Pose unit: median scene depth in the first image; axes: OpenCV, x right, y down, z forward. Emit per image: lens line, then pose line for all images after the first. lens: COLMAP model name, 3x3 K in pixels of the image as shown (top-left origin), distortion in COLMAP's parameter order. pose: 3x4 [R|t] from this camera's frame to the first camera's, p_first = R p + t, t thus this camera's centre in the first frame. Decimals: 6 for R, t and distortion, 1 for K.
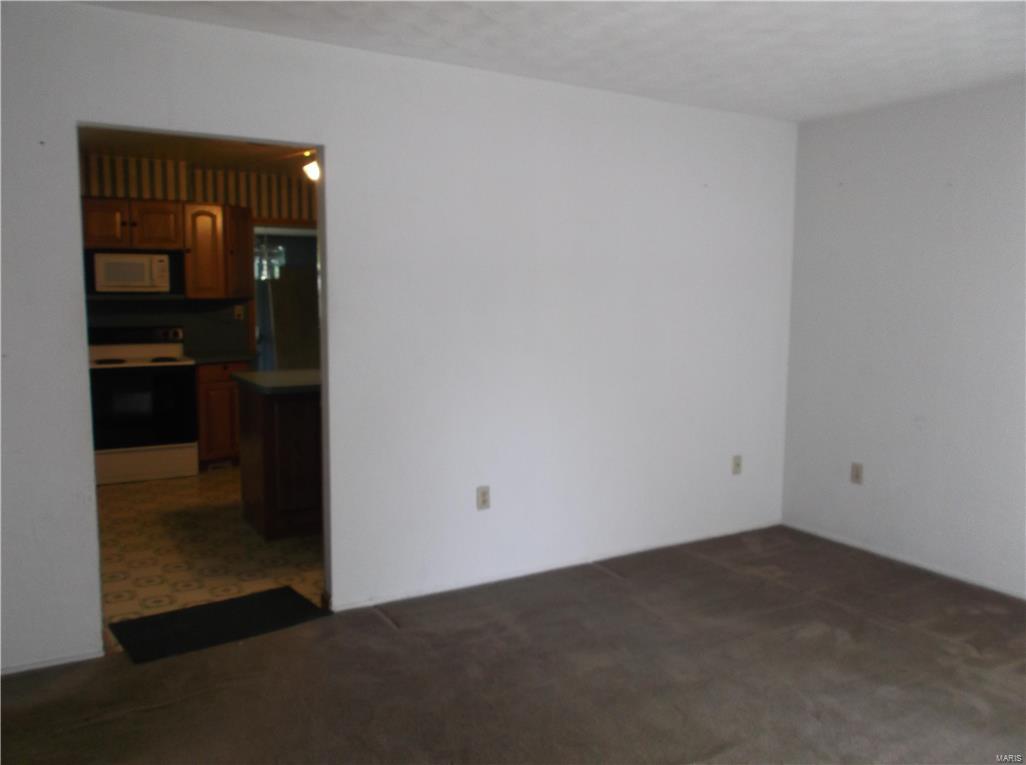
lens RADIAL K [[834.7, 0, 512.9], [0, 834.7, 377.3], [0, 0, 1]] dist [-0.002122, -0.002393]
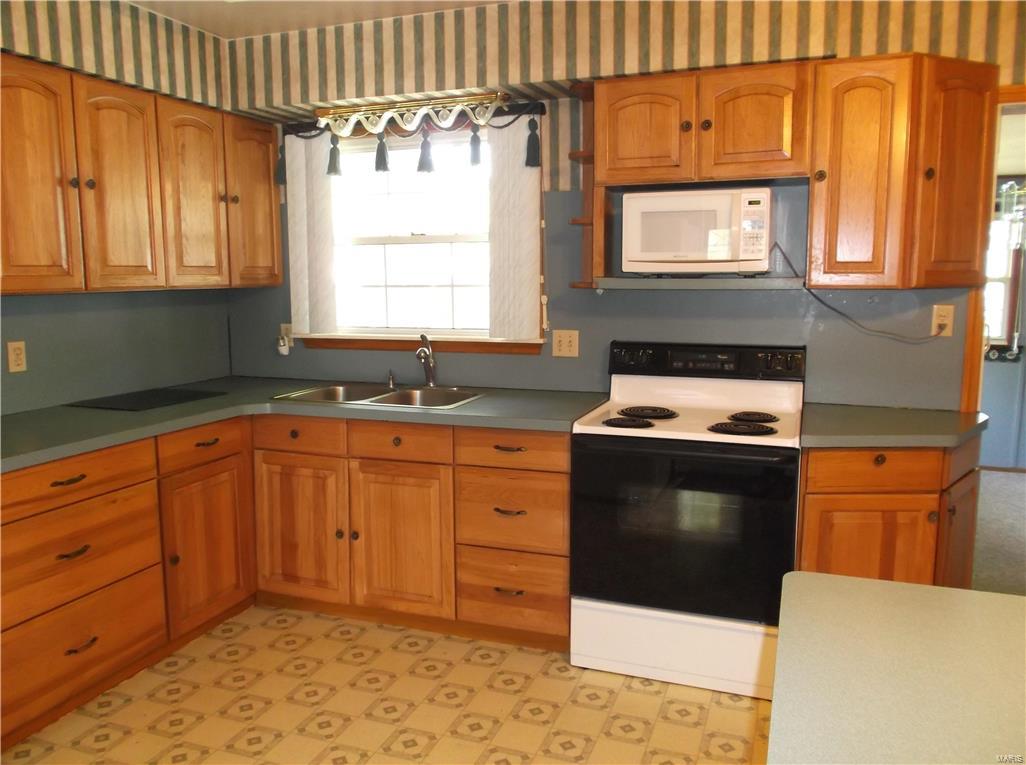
lens RADIAL K [[834.7, 0, 516.5], [0, 834.7, 378.2], [0, 0, 1]] dist [-0.002122, -0.002393]
pose [[0.649154, 0.088125, -0.755535, -0.159243], [-0.066591, 0.996037, 0.058963, -0.064226], [0.757737, 0.012036, 0.652449, 0.612156]]
